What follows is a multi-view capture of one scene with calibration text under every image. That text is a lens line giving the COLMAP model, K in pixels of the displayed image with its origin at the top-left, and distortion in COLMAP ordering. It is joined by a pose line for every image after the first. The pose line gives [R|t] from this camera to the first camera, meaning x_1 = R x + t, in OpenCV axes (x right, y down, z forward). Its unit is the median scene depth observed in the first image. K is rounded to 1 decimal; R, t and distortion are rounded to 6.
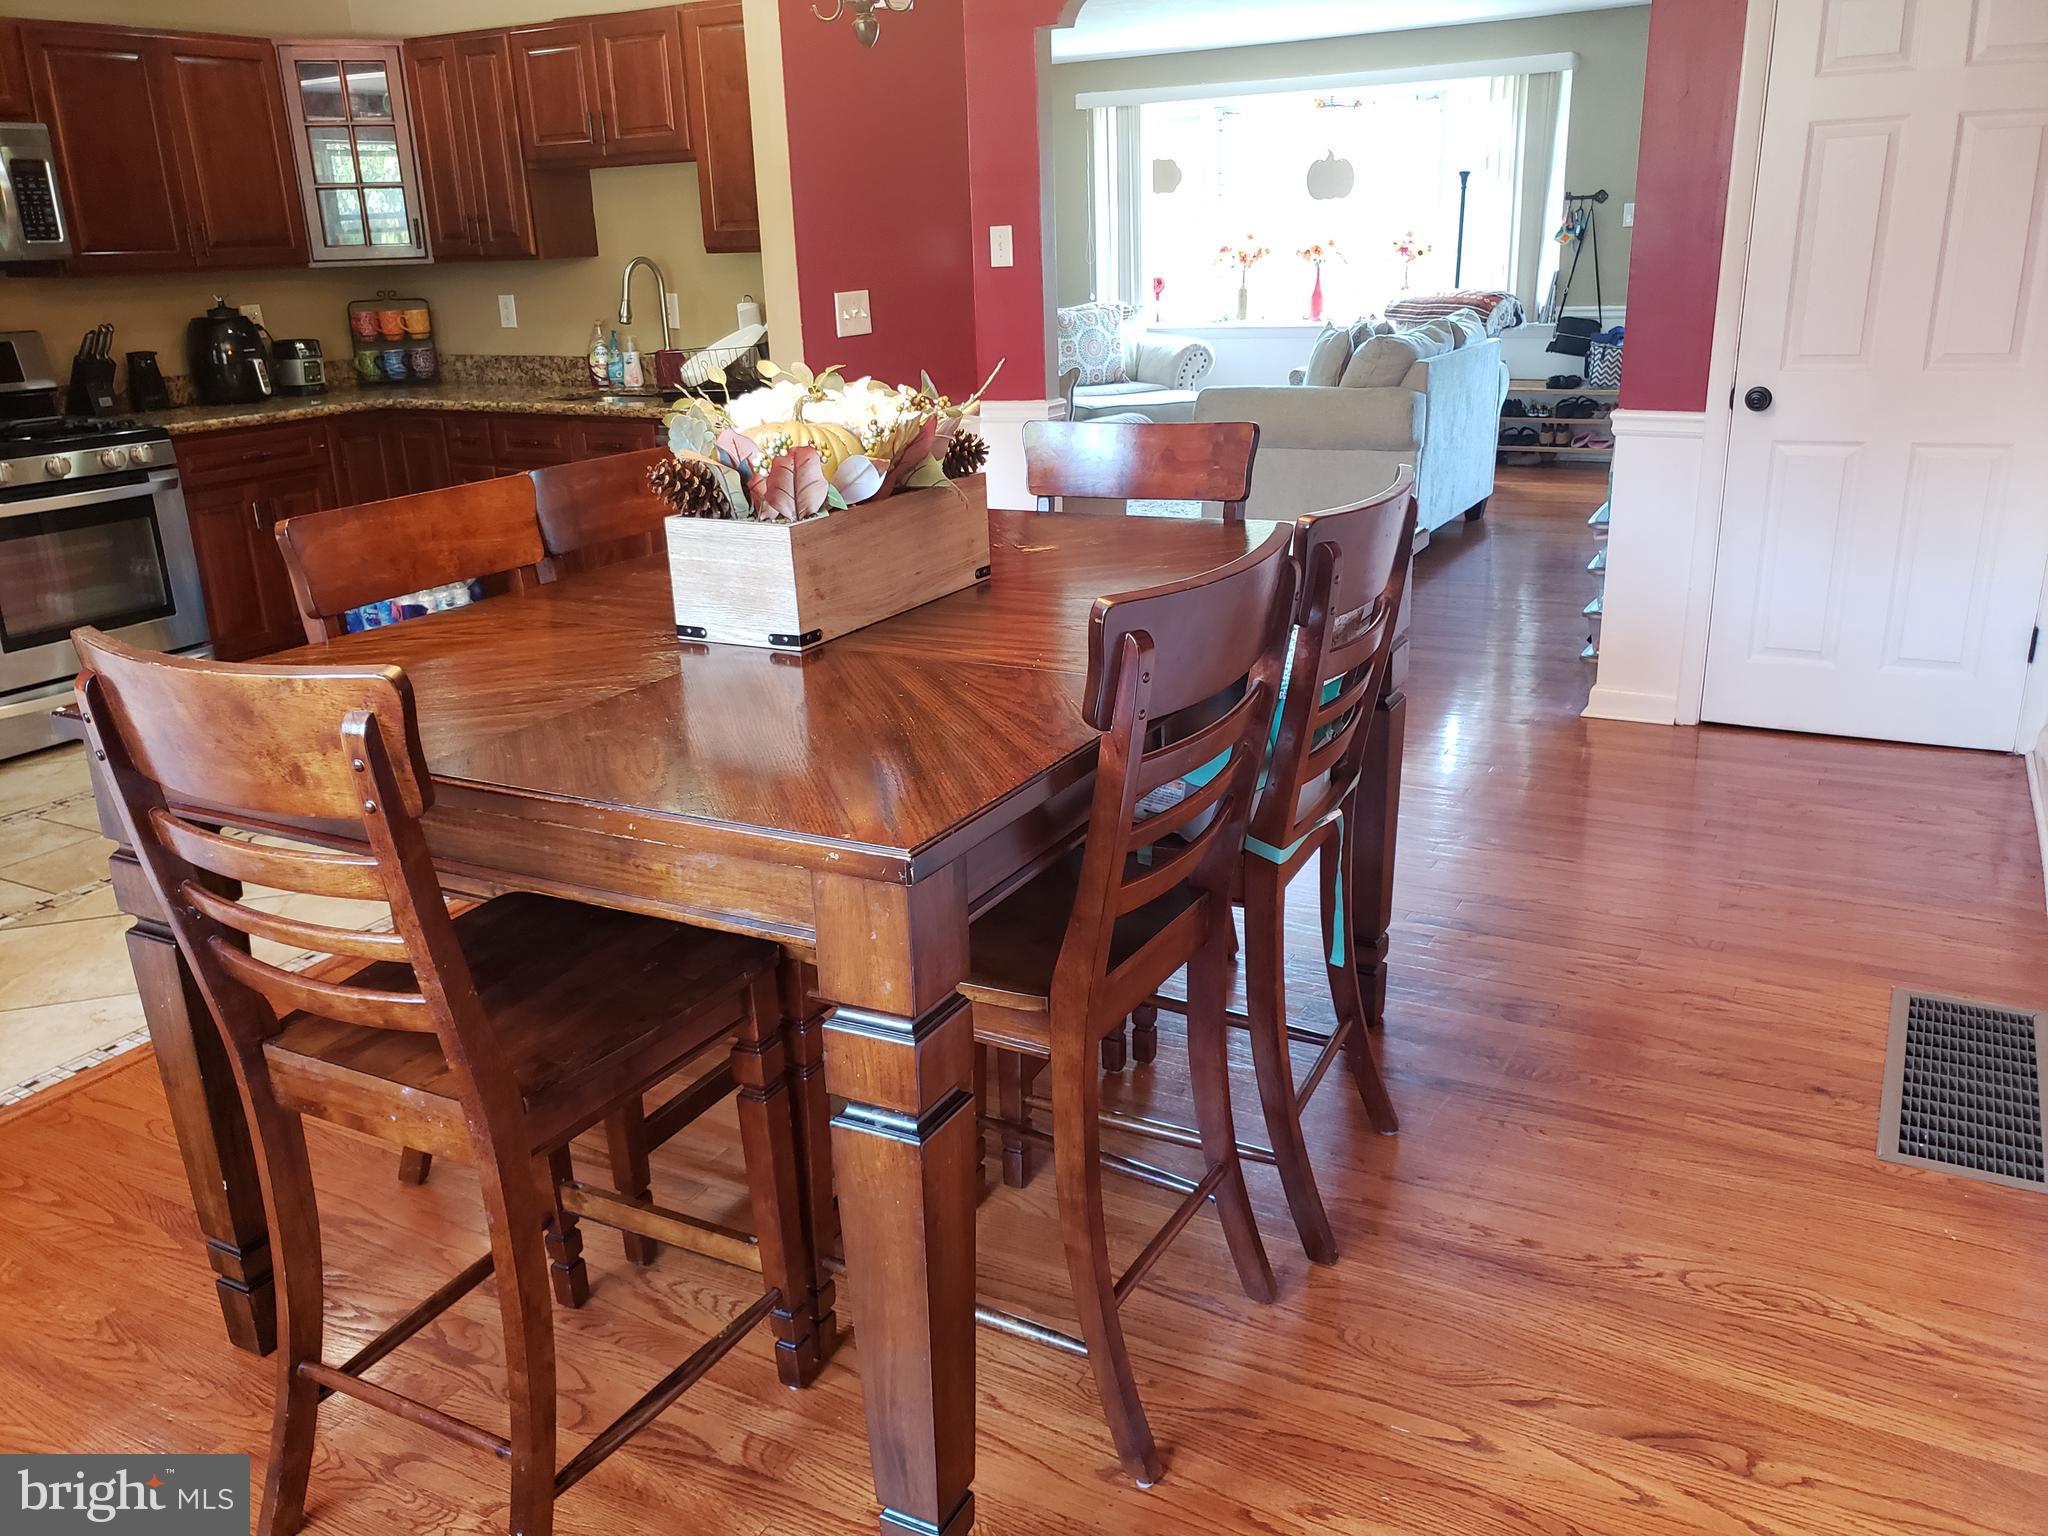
lens RADIAL K [[1611.6, 0, 1010.7], [0, 1611.6, 766.2], [0, 0, 1]] dist [0.037033, -0.039402]
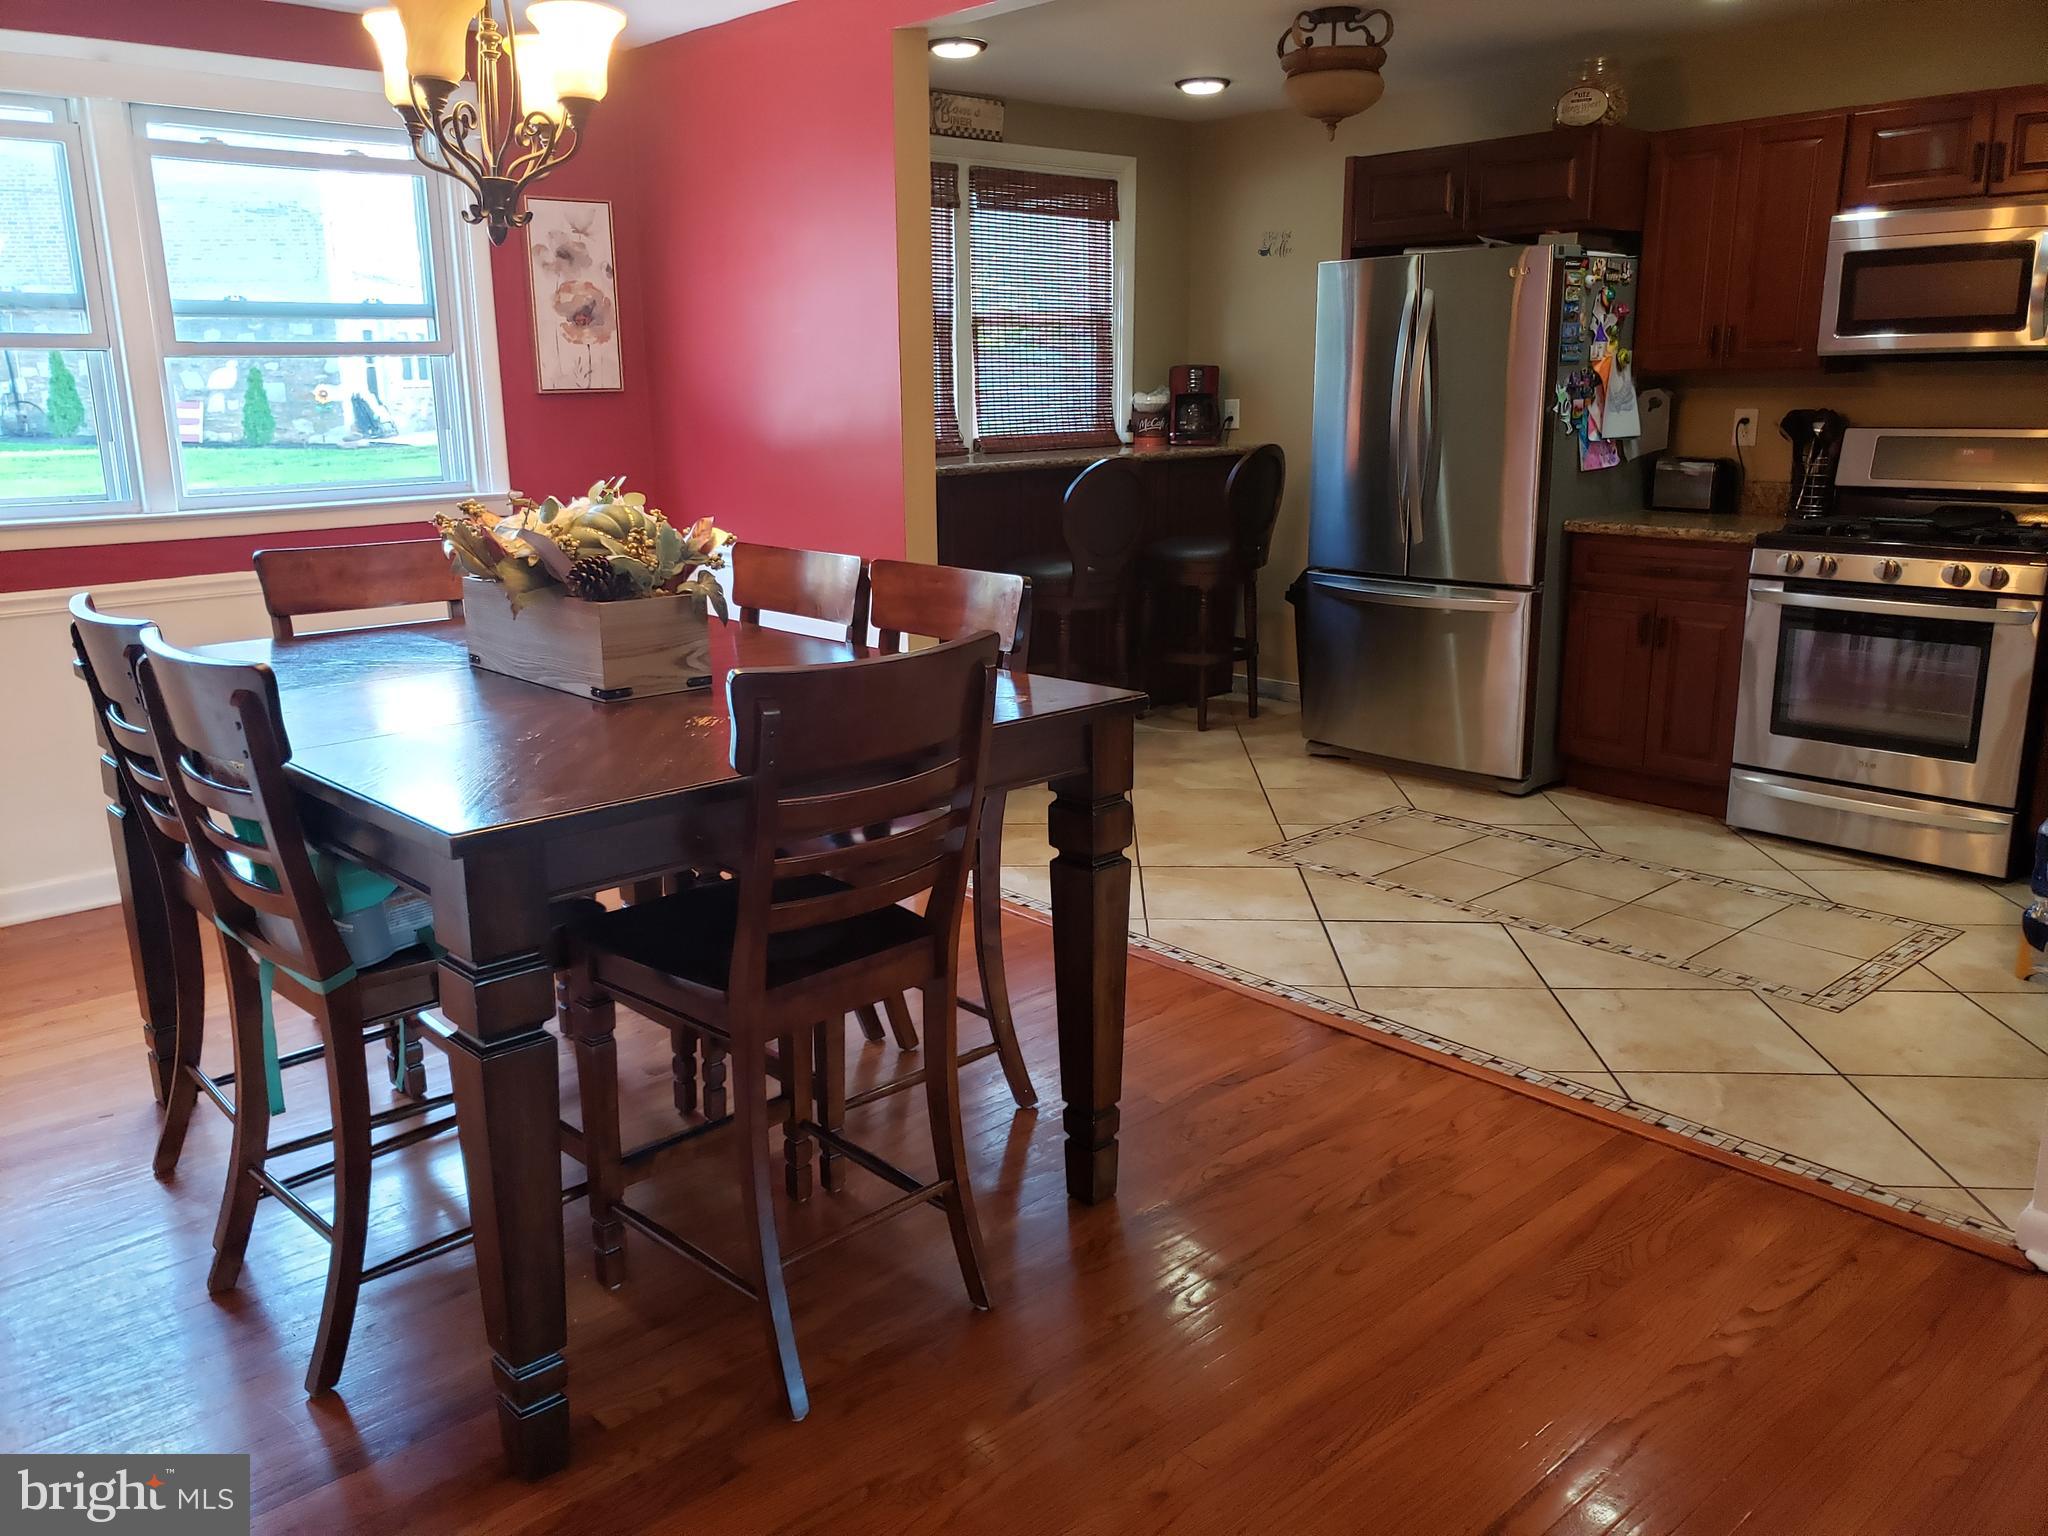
lens RADIAL K [[1611.6, 0, 980.0], [0, 1611.6, 768.6], [0, 0, 1]] dist [0.037033, -0.039402]
pose [[-0.336641, 0.259864, -0.905066, 0.388259], [-0.265234, 0.896080, 0.355938, -0.229822], [0.903507, 0.359877, -0.232732, 0.652276]]
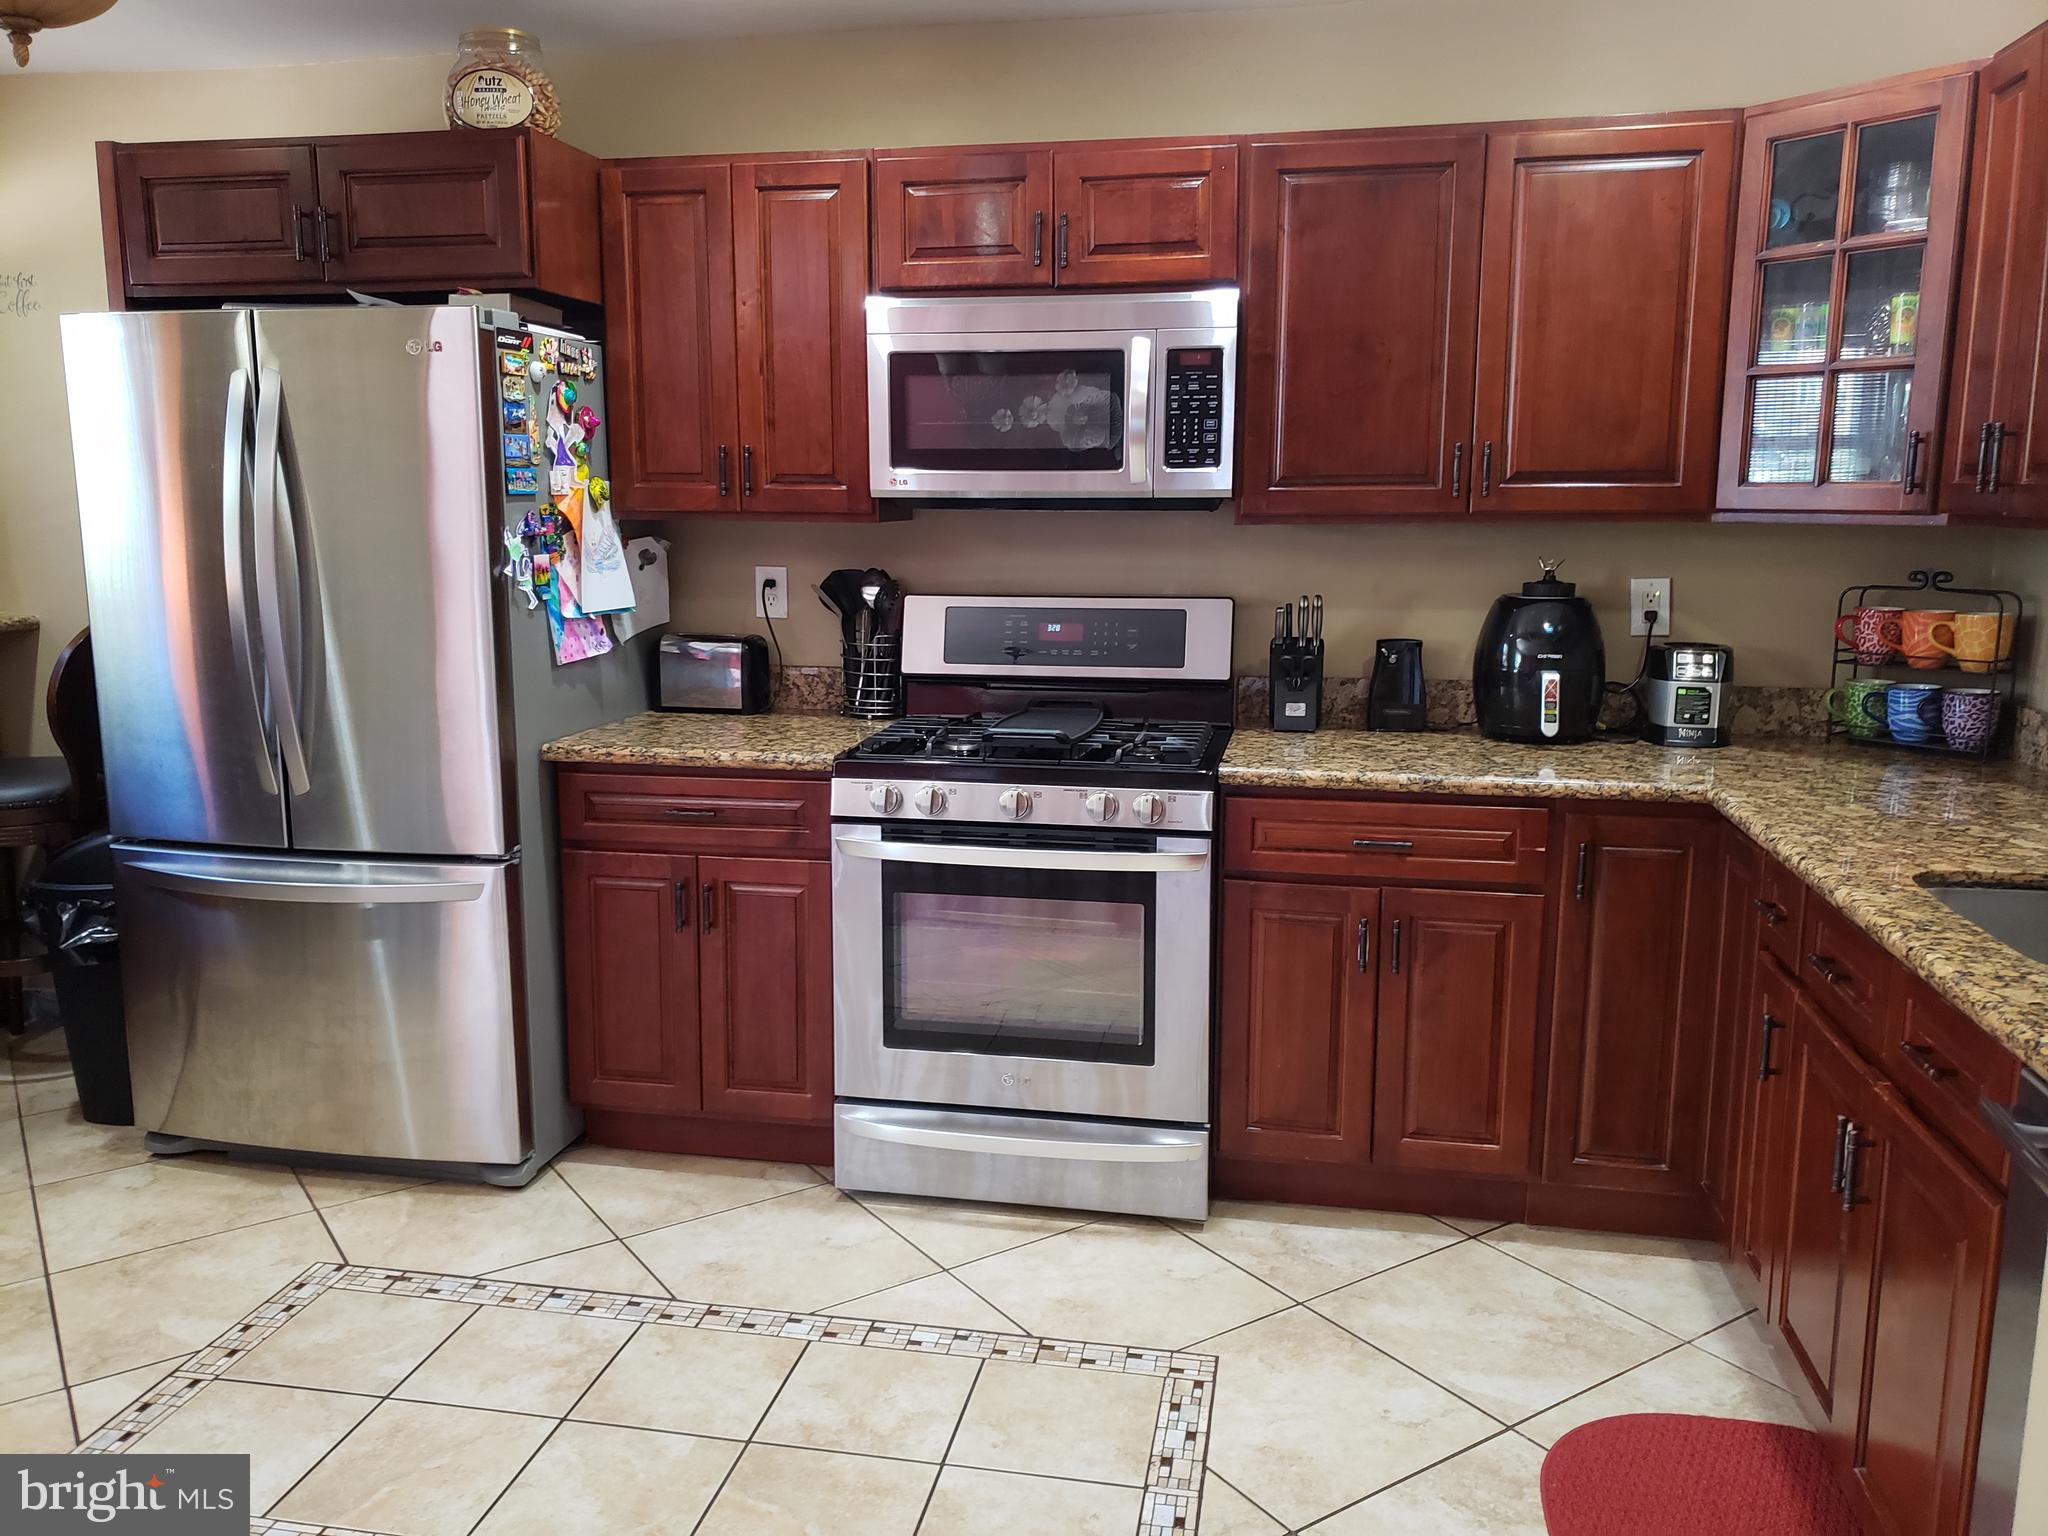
lens RADIAL K [[1611.6, 0, 1006.8], [0, 1611.6, 751.8], [0, 0, 1]] dist [0.037033, -0.039402]
pose [[0.302295, 0.183411, -0.935403, 0.008556], [-0.306064, 0.948029, 0.086976, -0.215241], [0.902742, 0.260001, 0.342720, 0.640372]]
